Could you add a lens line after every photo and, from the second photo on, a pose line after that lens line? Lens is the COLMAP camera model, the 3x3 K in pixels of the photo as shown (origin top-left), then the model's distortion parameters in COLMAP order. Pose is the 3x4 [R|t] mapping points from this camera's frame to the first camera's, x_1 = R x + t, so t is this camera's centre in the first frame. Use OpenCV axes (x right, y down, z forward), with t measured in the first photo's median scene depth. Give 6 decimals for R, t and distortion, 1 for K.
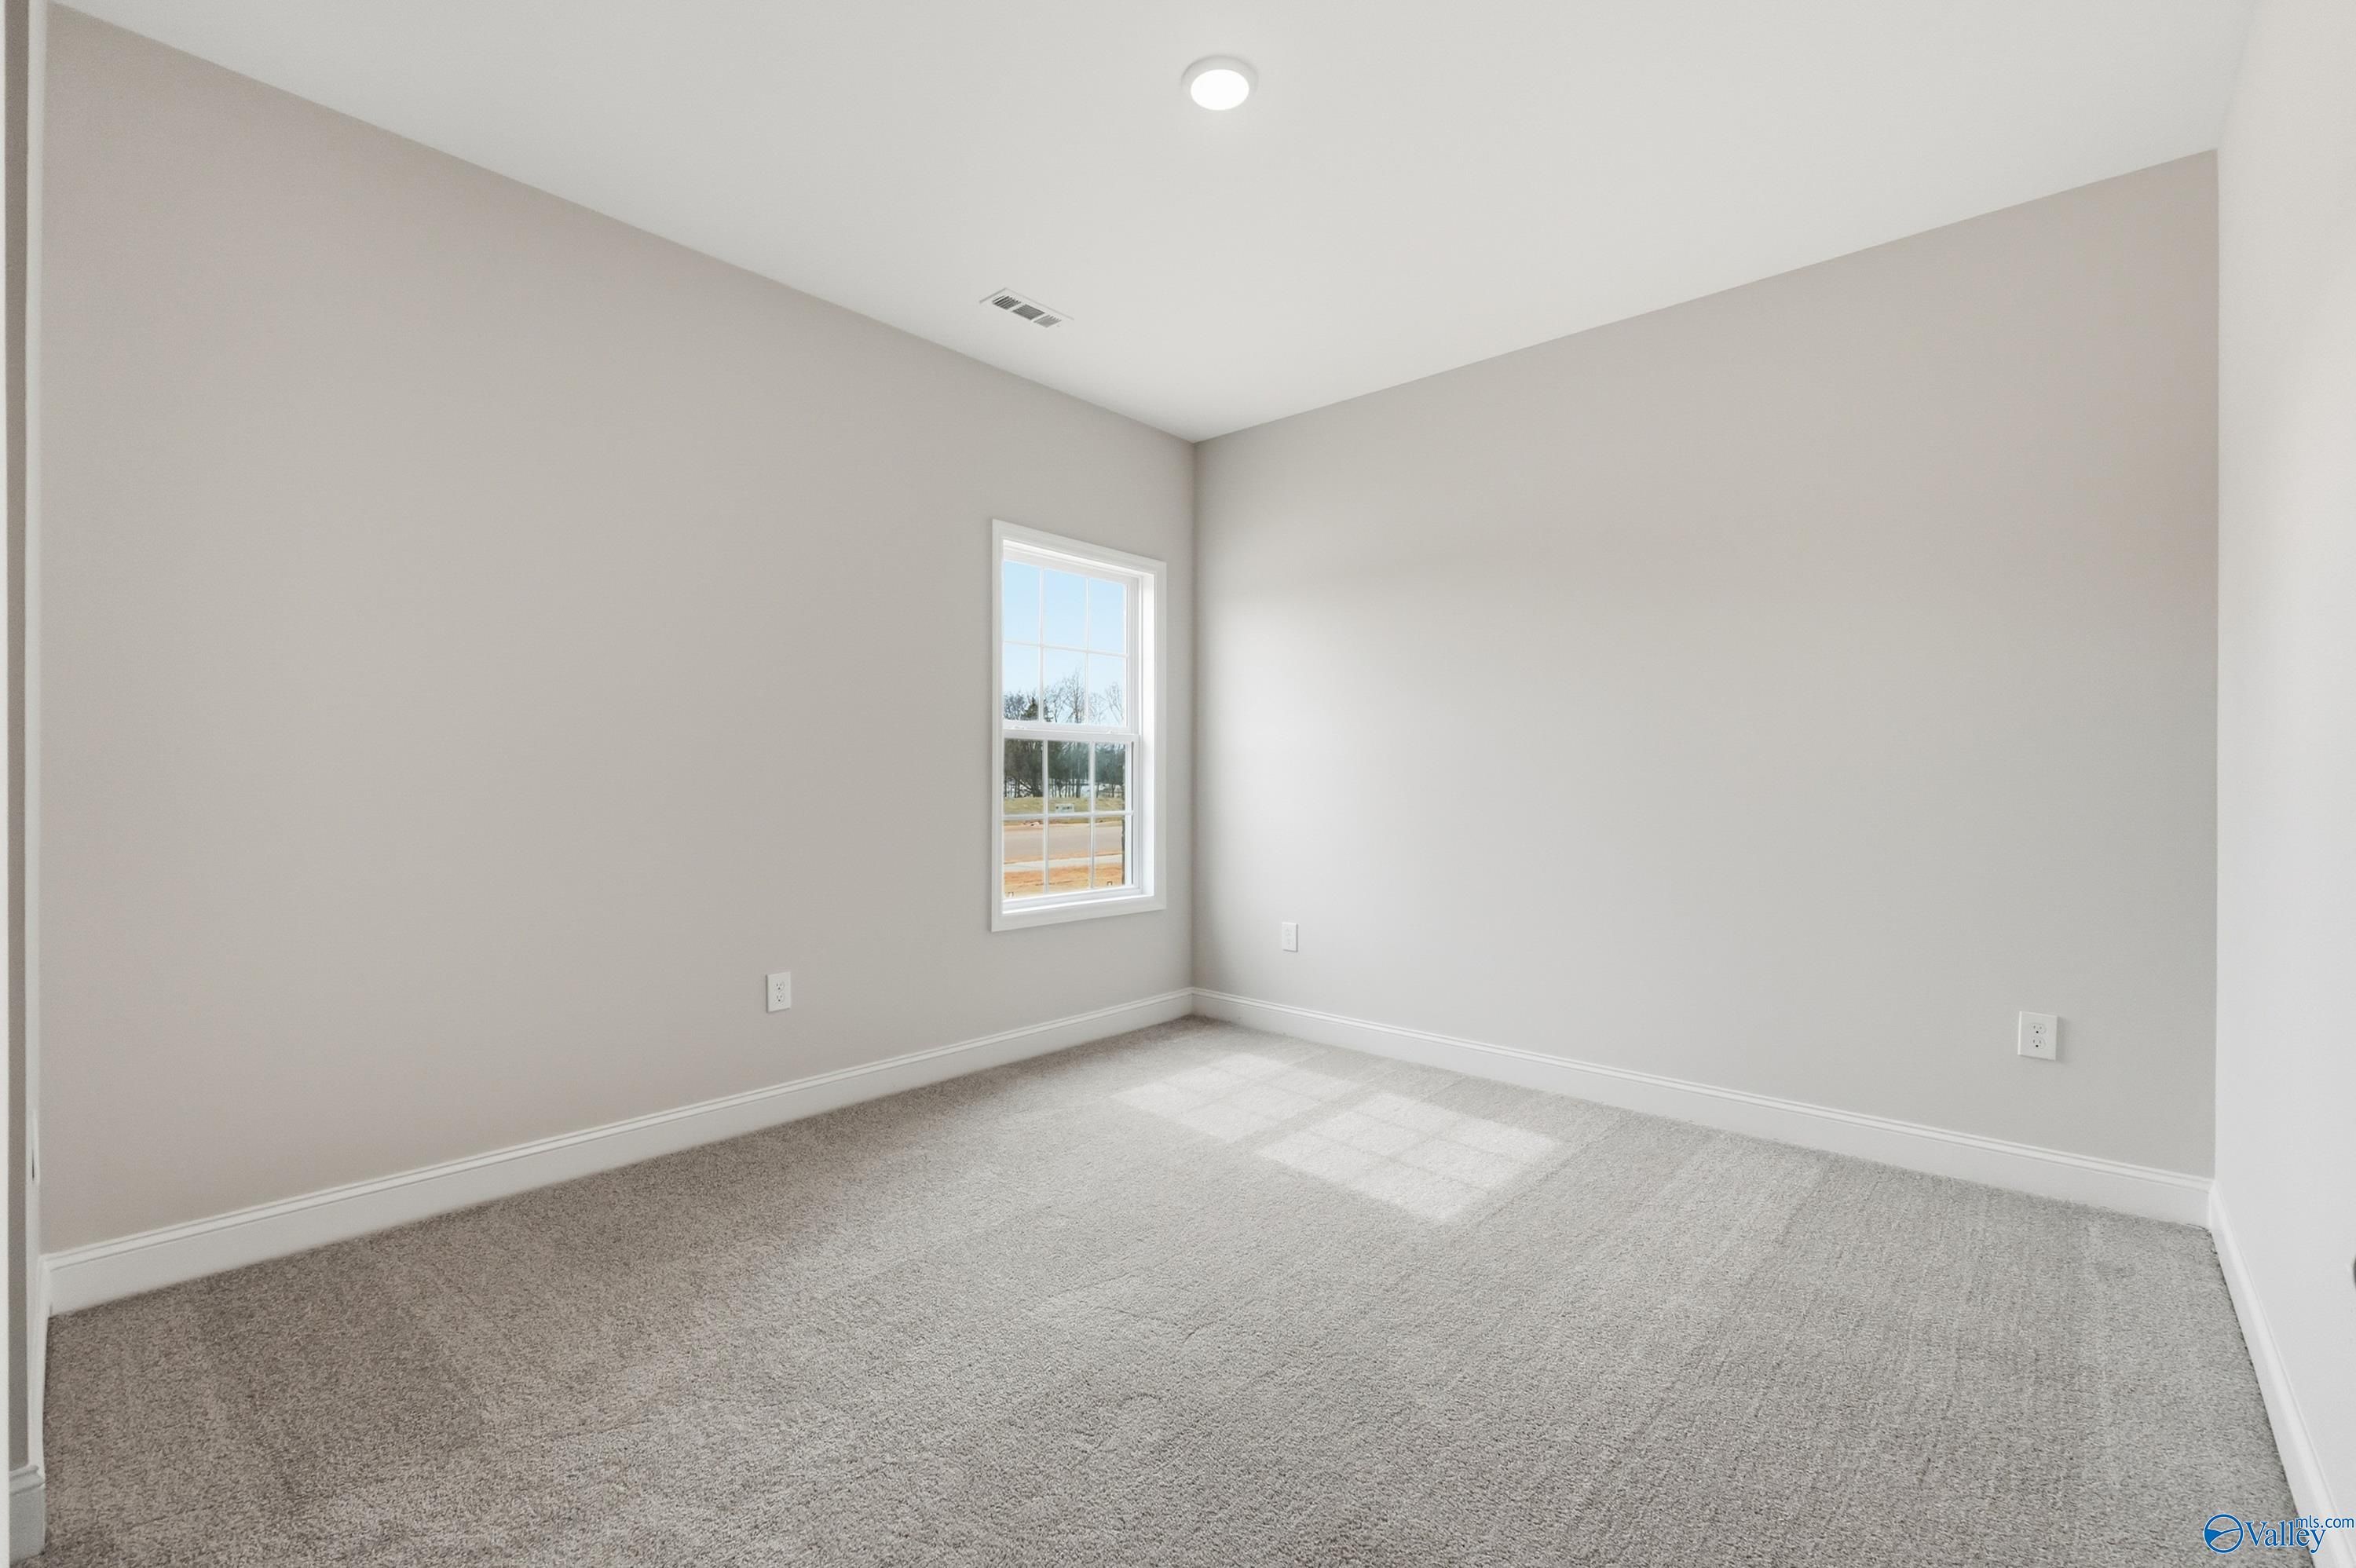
lens RADIAL K [[1001.4, 0, 1178.0], [0, 1001.4, 784.0], [0, 0, 1]] dist [-0.001034, -0.000080]
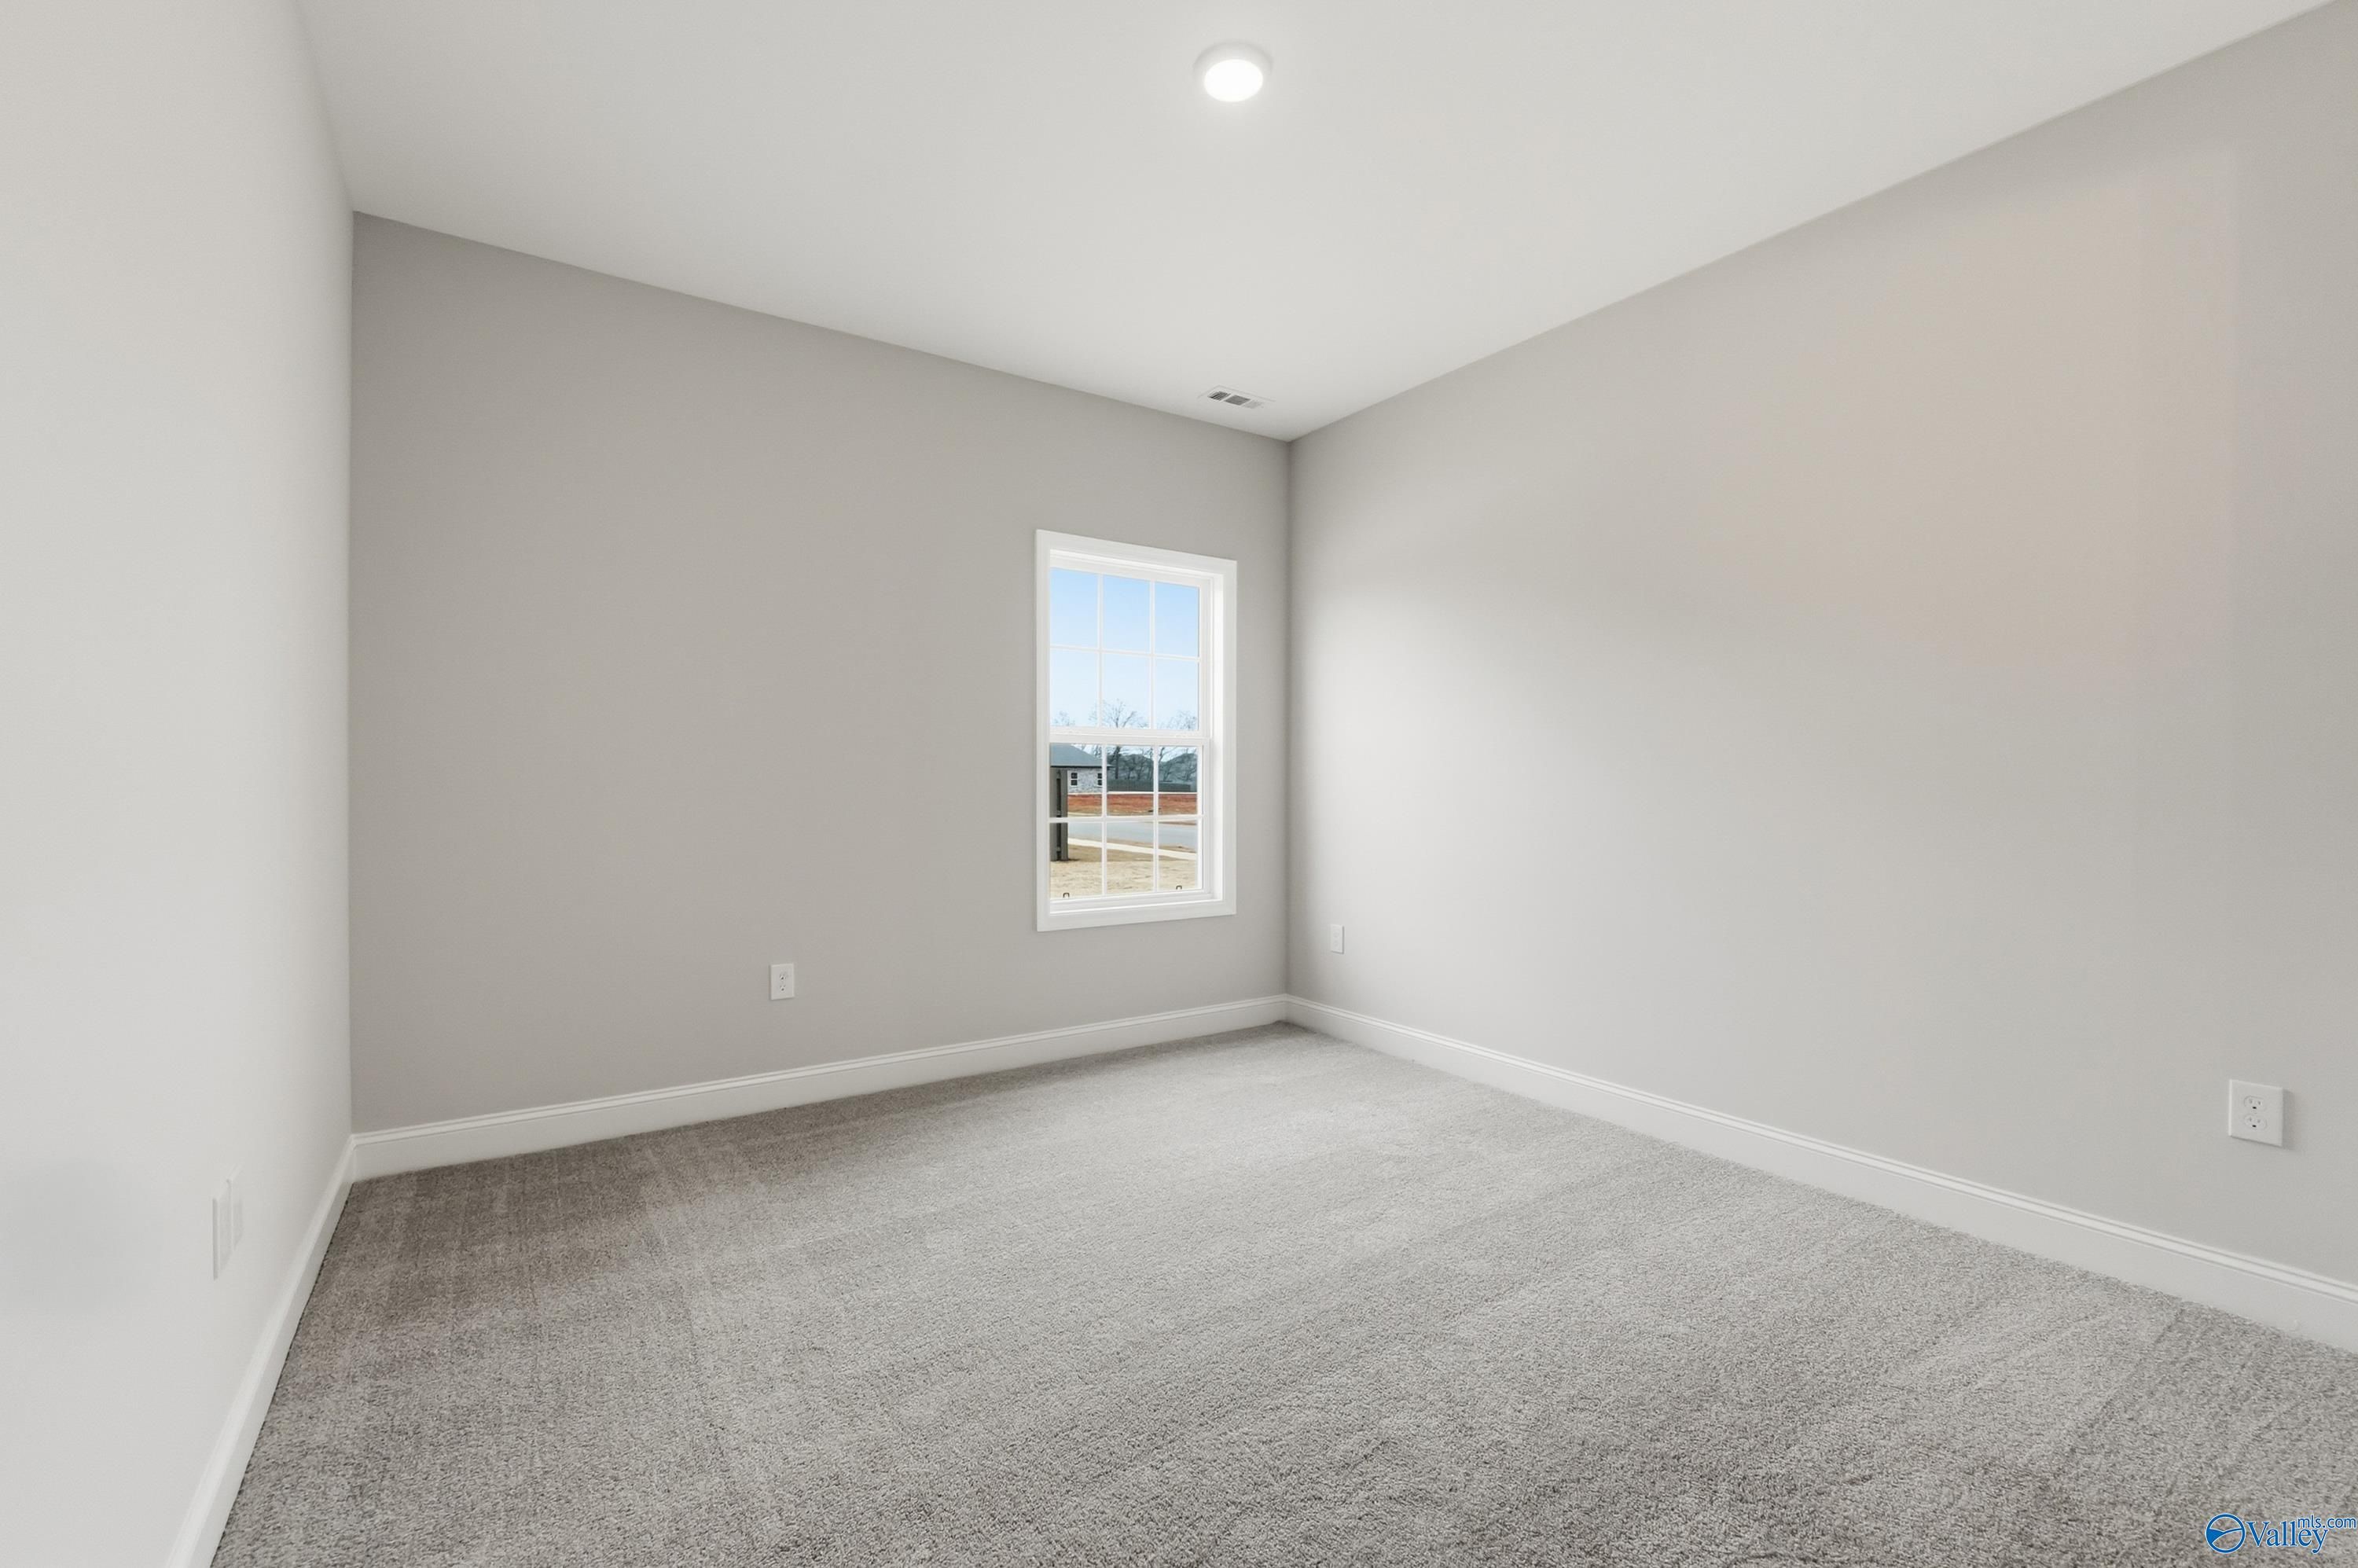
lens RADIAL K [[1002.3, 0, 1179.0], [0, 1002.3, 784.0], [0, 0, 1]] dist [-0.001034, -0.000080]
pose [[0.972680, 0.001957, -0.232143, 0.163368], [-0.001698, 0.999998, 0.001314, -0.004527], [0.232145, -0.000884, 0.972681, 0.028673]]
